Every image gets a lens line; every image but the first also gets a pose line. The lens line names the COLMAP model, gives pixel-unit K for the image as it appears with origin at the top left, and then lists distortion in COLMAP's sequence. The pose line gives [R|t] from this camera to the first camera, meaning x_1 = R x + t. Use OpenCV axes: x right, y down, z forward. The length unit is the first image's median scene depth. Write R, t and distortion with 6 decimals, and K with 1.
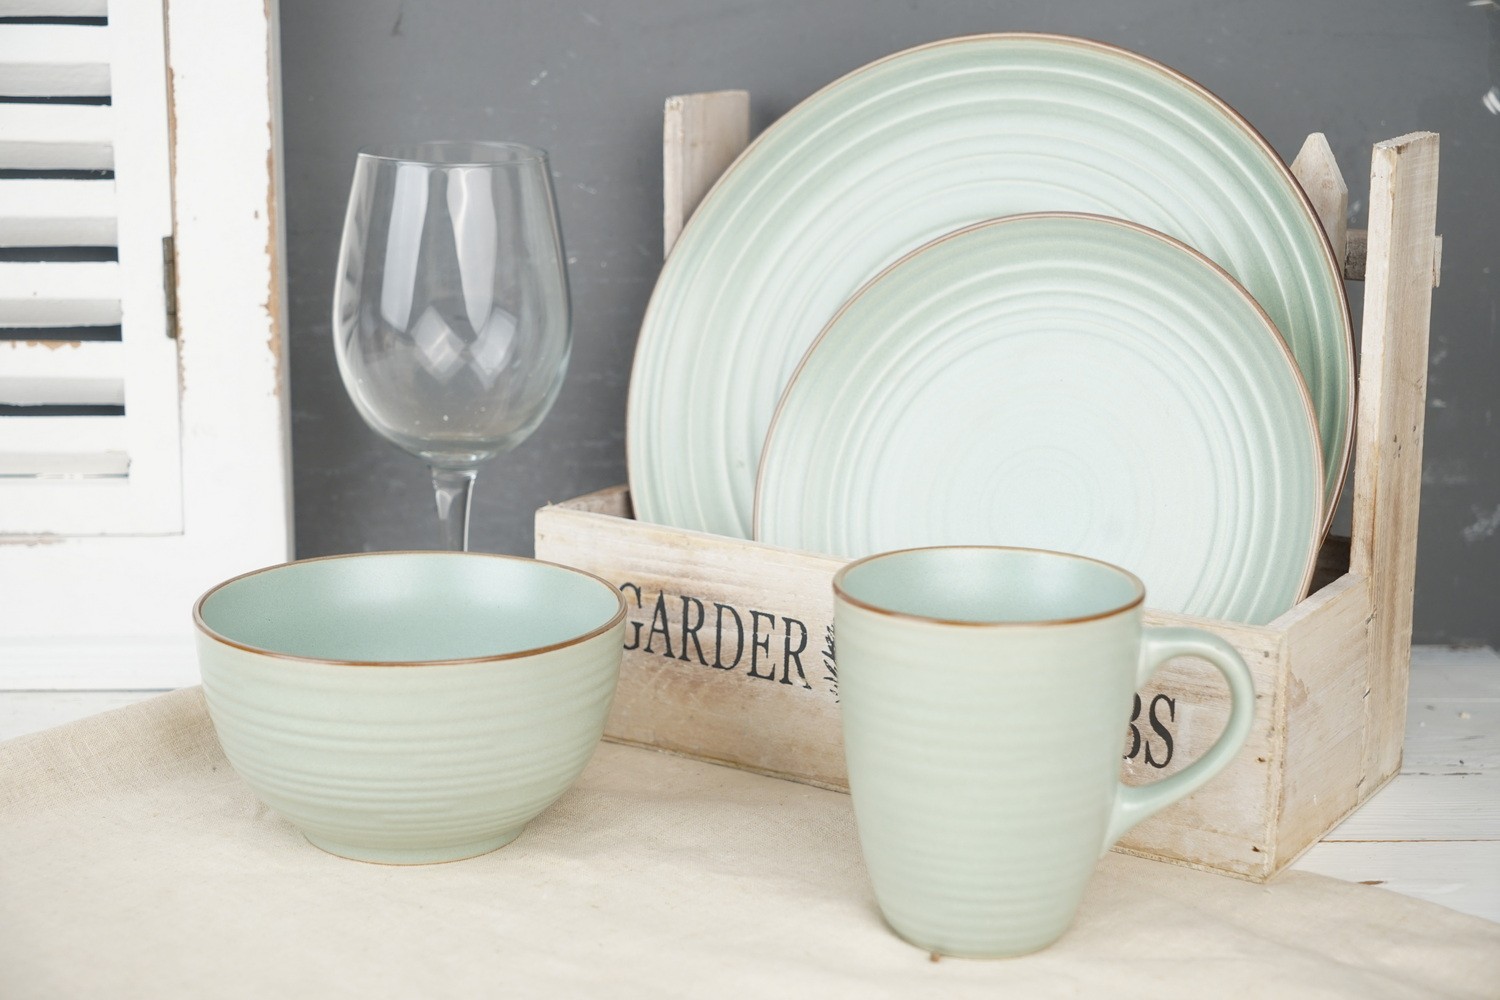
lens RADIAL K [[2723.1, 0, 750.0], [0, 2723.1, 500.0], [0, 0, 1]] dist [-0.044482, -0.014317]
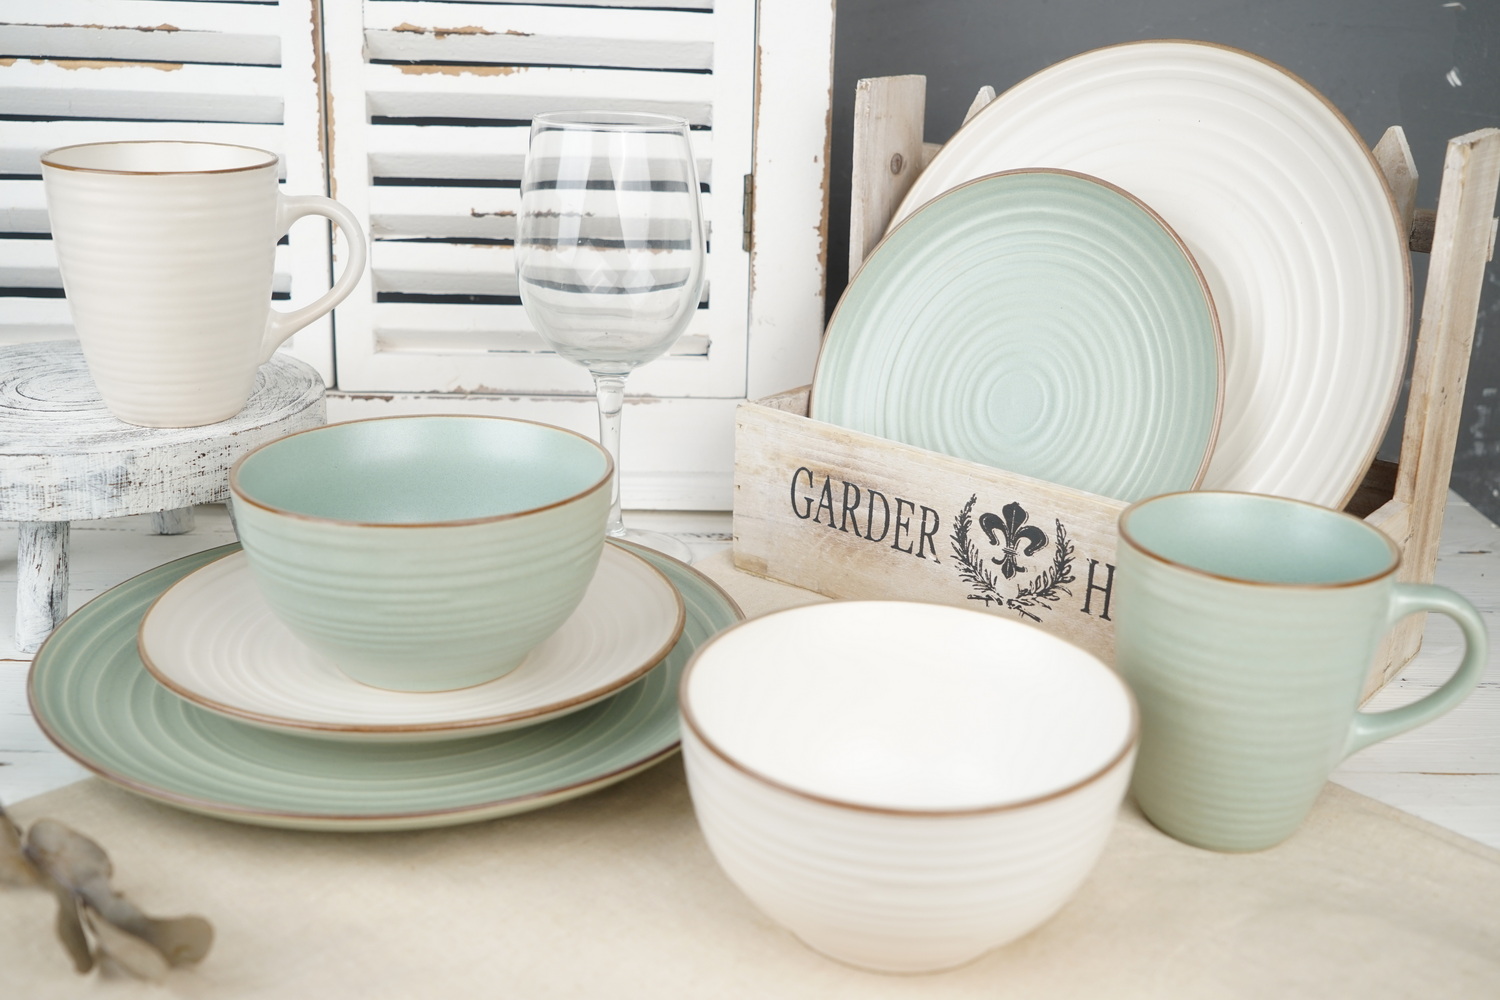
lens RADIAL K [[1634.1, 0, 747.6], [0, 1634.1, 479.8], [0, 0, 1]] dist [0.010503, -0.002328]
pose [[0.991517, 0.053298, -0.118550, 0.021404], [-0.040789, 0.993578, 0.105543, -0.045159], [0.123414, -0.099813, 0.987323, 0.240302]]
